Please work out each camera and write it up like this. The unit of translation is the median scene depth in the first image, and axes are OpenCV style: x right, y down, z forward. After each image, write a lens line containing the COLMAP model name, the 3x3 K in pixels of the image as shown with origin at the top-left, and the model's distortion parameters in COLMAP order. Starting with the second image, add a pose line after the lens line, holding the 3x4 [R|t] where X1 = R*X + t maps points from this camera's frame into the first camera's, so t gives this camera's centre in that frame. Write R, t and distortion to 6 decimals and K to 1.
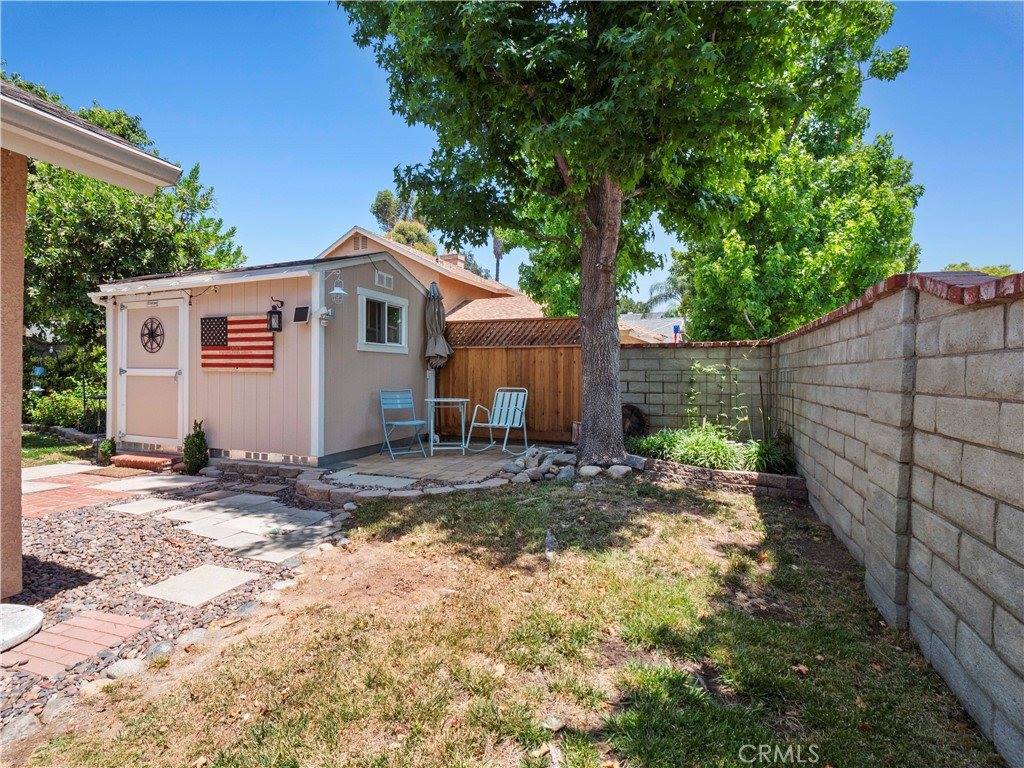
lens RADIAL K [[500.3, 0, 512.0], [0, 500.3, 384.0], [0, 0, 1]] dist [-0.002878, -0.000403]
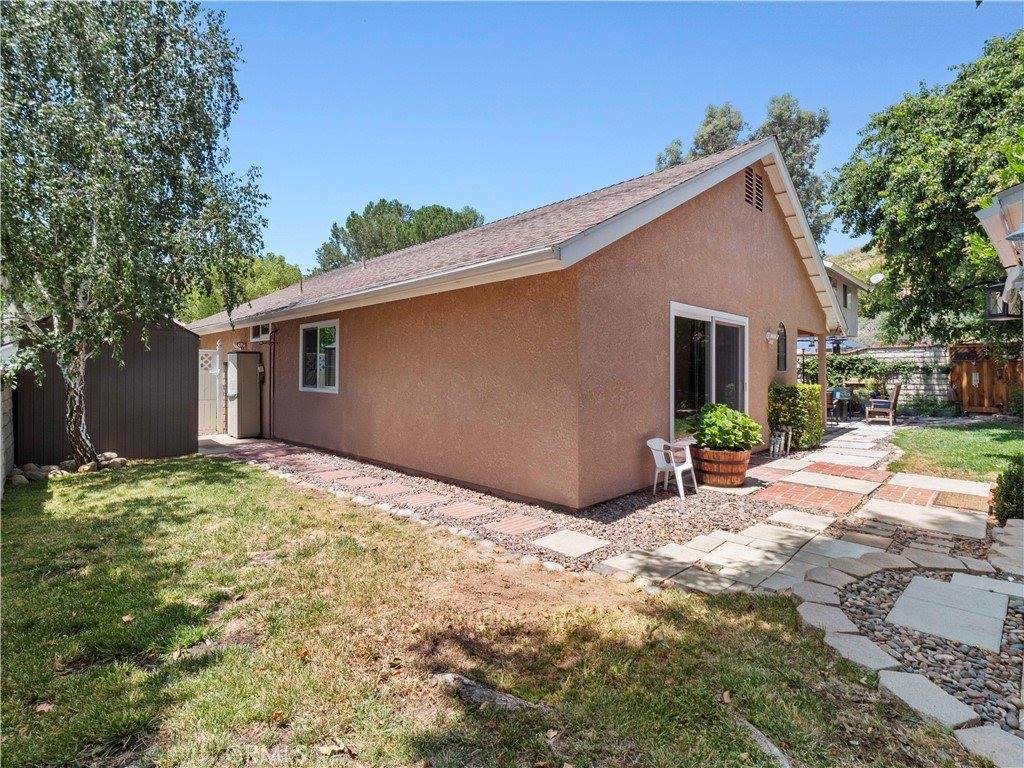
lens RADIAL K [[495.4, 0, 507.7], [0, 495.4, 373.9], [0, 0, 1]] dist [-0.013943, -0.000893]
pose [[-0.468861, 0.003511, -0.883265, 0.547402], [-0.008212, 0.999932, 0.008334, -0.065823], [0.883234, 0.011160, -0.468800, 1.203362]]
